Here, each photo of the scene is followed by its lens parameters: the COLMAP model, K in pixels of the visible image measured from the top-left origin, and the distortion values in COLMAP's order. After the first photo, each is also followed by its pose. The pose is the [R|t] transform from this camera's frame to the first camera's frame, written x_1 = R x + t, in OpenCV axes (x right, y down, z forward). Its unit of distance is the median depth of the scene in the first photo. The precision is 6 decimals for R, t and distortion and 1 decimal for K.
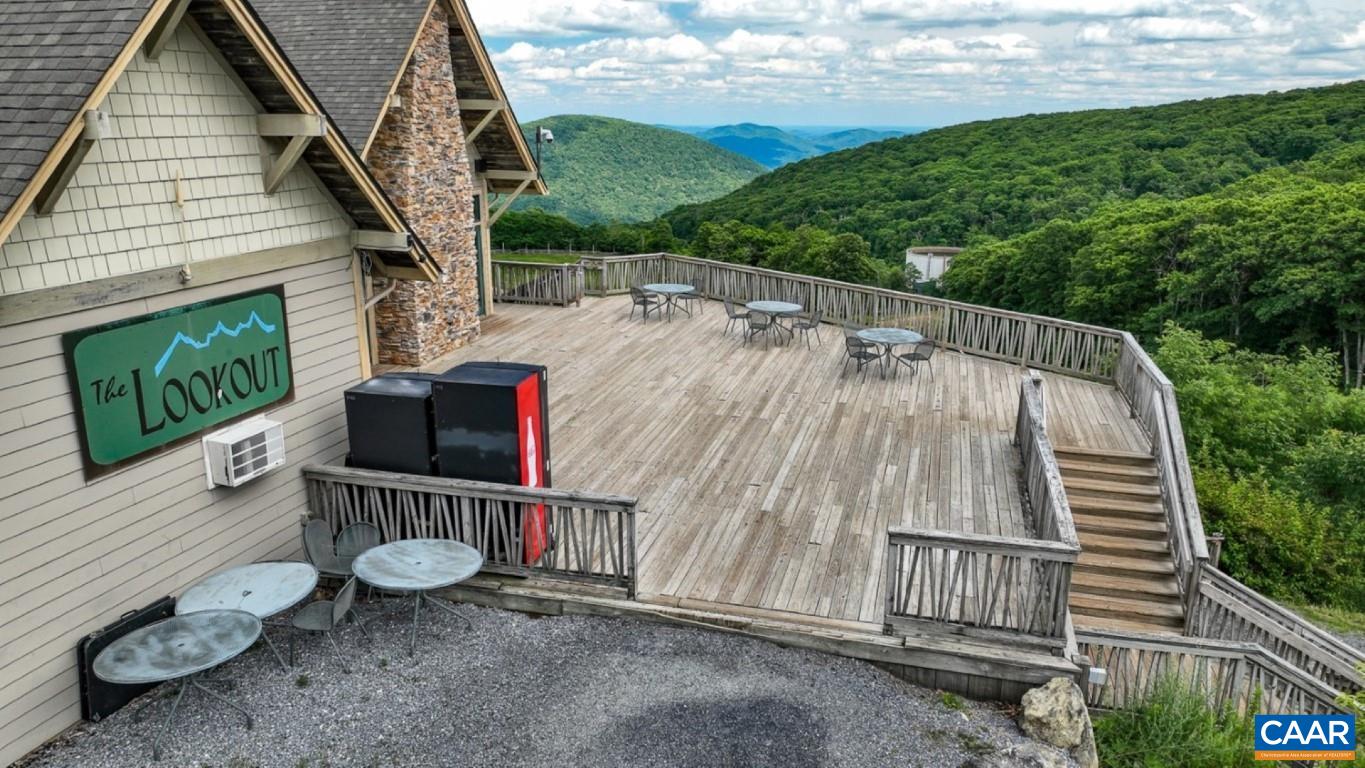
lens RADIAL K [[968.5, 0, 681.1], [0, 968.5, 385.0], [0, 0, 1]] dist [0.000775, 0.016731]
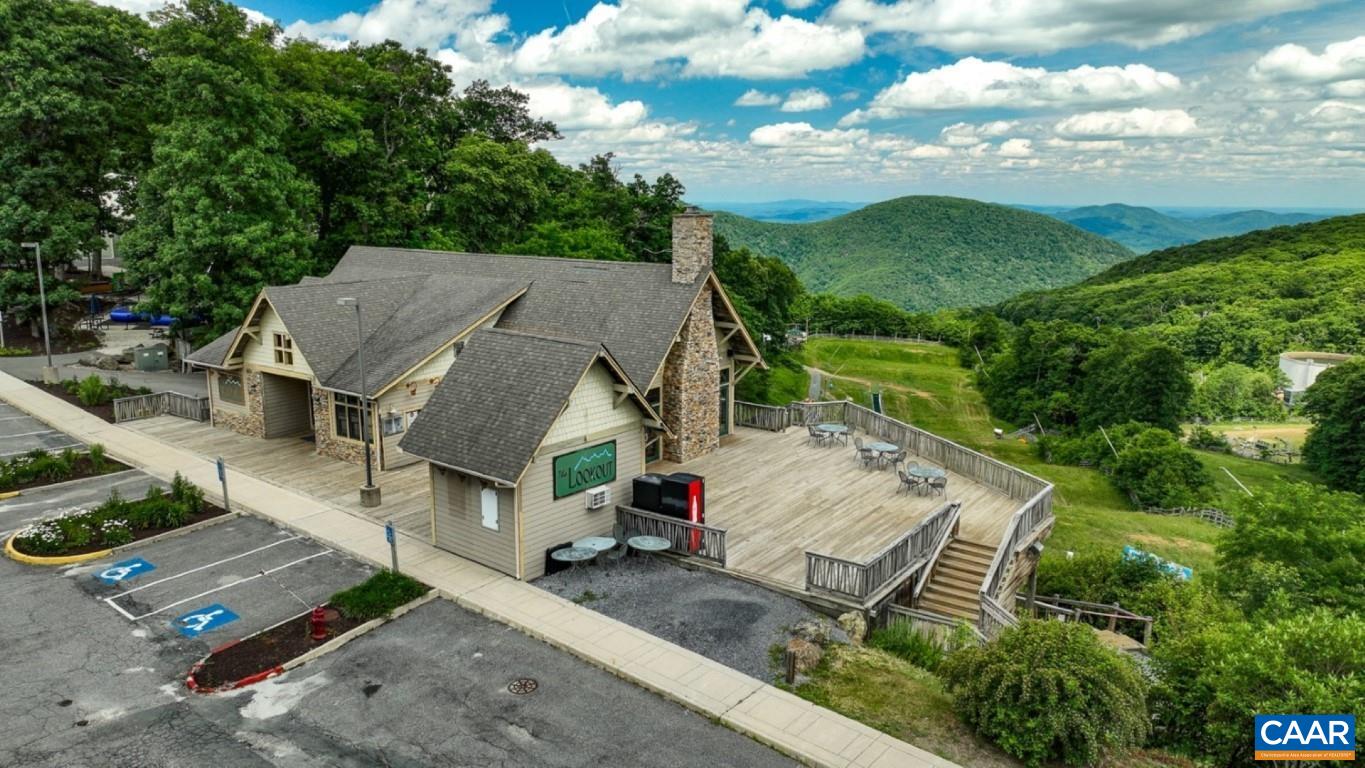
lens RADIAL K [[968.5, 0, 674.4], [0, 968.5, 378.4], [0, 0, 1]] dist [0.000775, 0.016731]
pose [[0.937059, 0.067787, -0.342529, 0.061607], [-0.096223, 0.993122, -0.066700, -0.009507], [0.335651, 0.095461, 0.937137, -0.140520]]
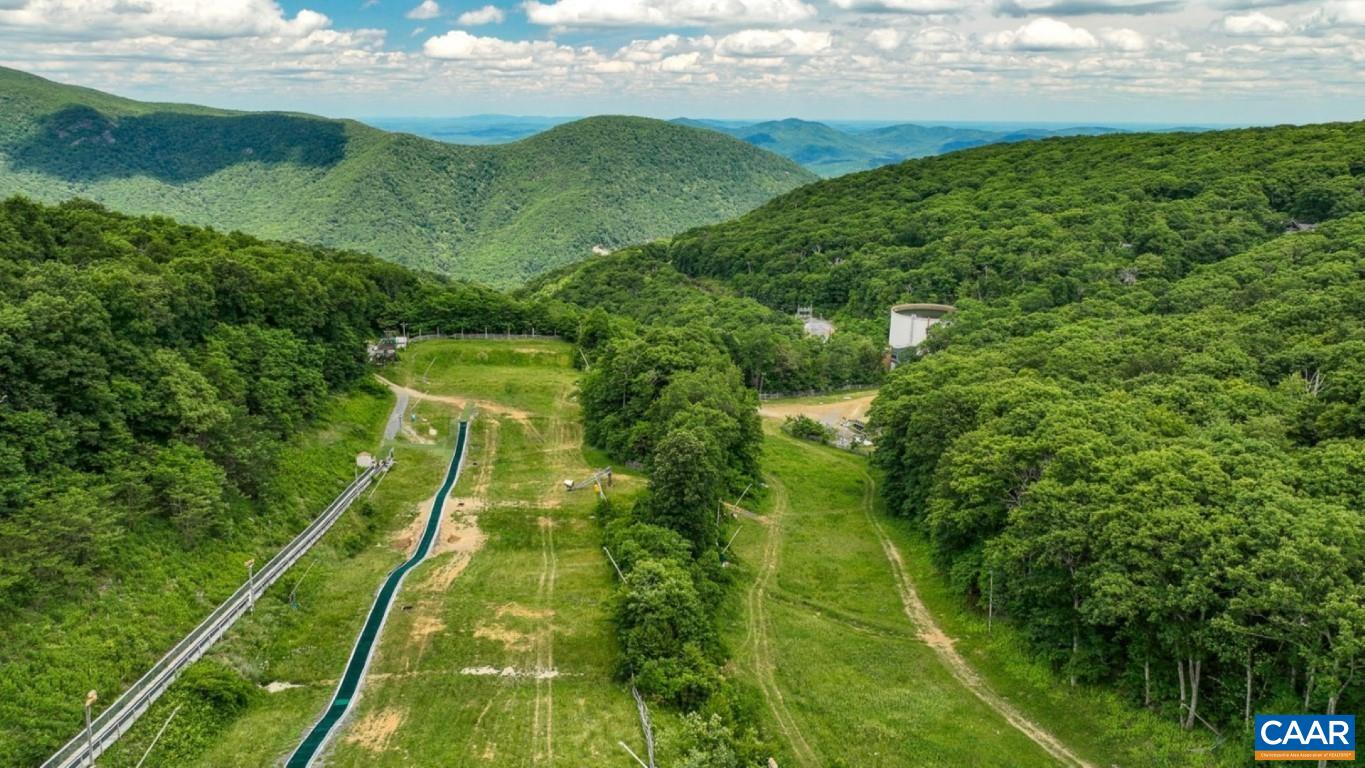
lens RADIAL K [[968.5, 0, 680.3], [0, 968.5, 377.1], [0, 0, 1]] dist [0.000775, 0.016731]
pose [[0.998801, 0.014257, -0.046822, 0.284527], [-0.014274, 0.999898, -0.000018, -0.278486], [0.046817, 0.000686, 0.998903, 0.133958]]
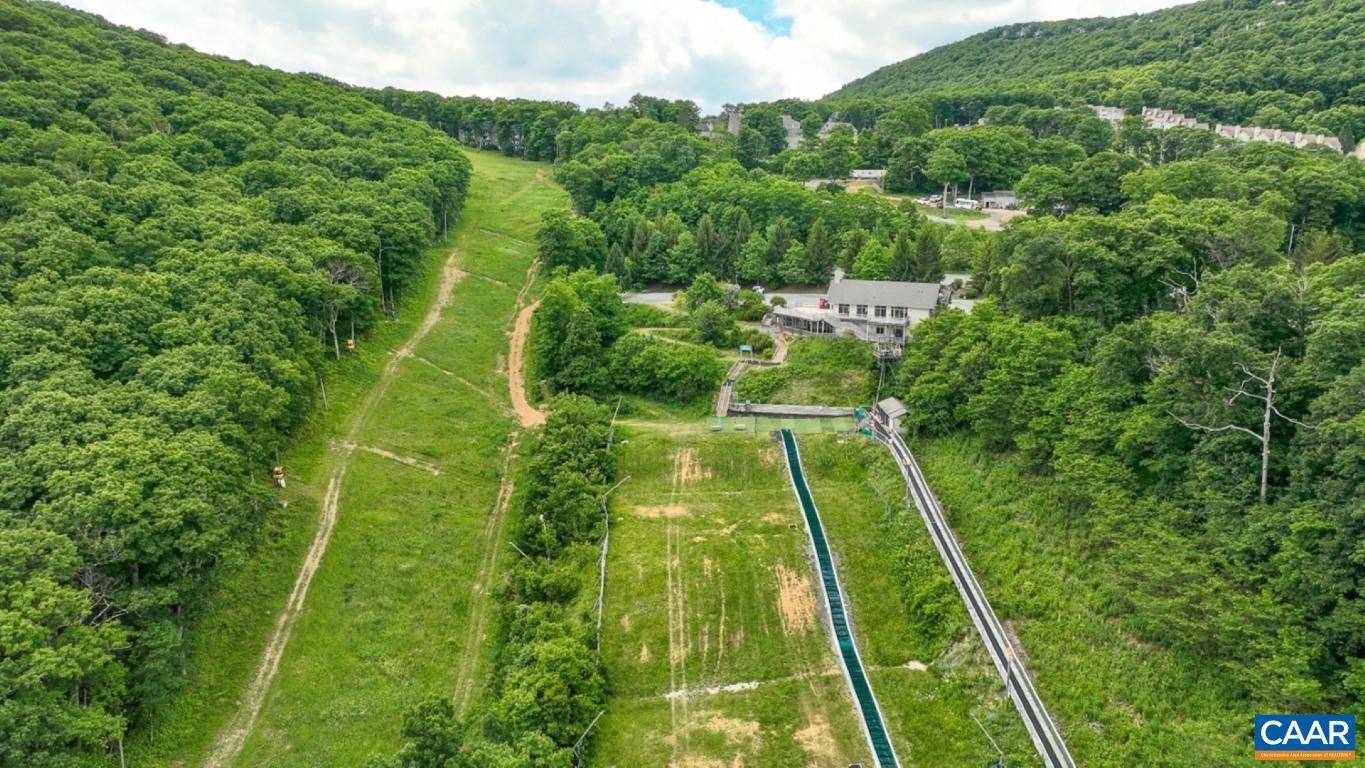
lens RADIAL K [[968.5, 0, 678.1], [0, 968.5, 383.8], [0, 0, 1]] dist [0.000775, 0.016731]
pose [[-0.988225, -0.039908, 0.147713, -0.023374], [0.033351, 0.885995, 0.462495, -0.714200], [-0.149330, 0.461975, -0.874231, 1.804089]]
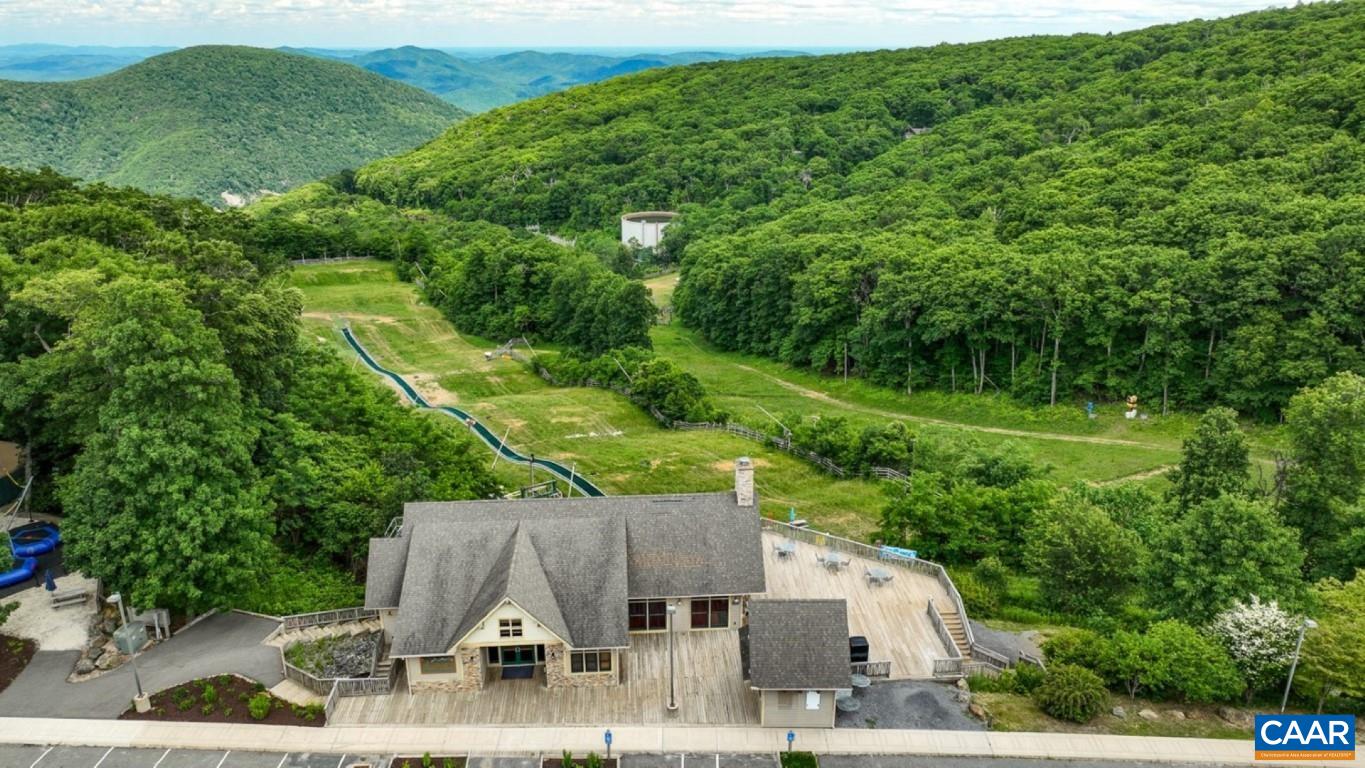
lens RADIAL K [[968.5, 0, 685.1], [0, 968.5, 383.4], [0, 0, 1]] dist [0.000775, 0.016731]
pose [[0.945658, -0.116085, 0.303736, -0.227026], [0.093143, 0.991666, 0.089012, -0.176078], [-0.311538, -0.055884, 0.948589, -0.325790]]
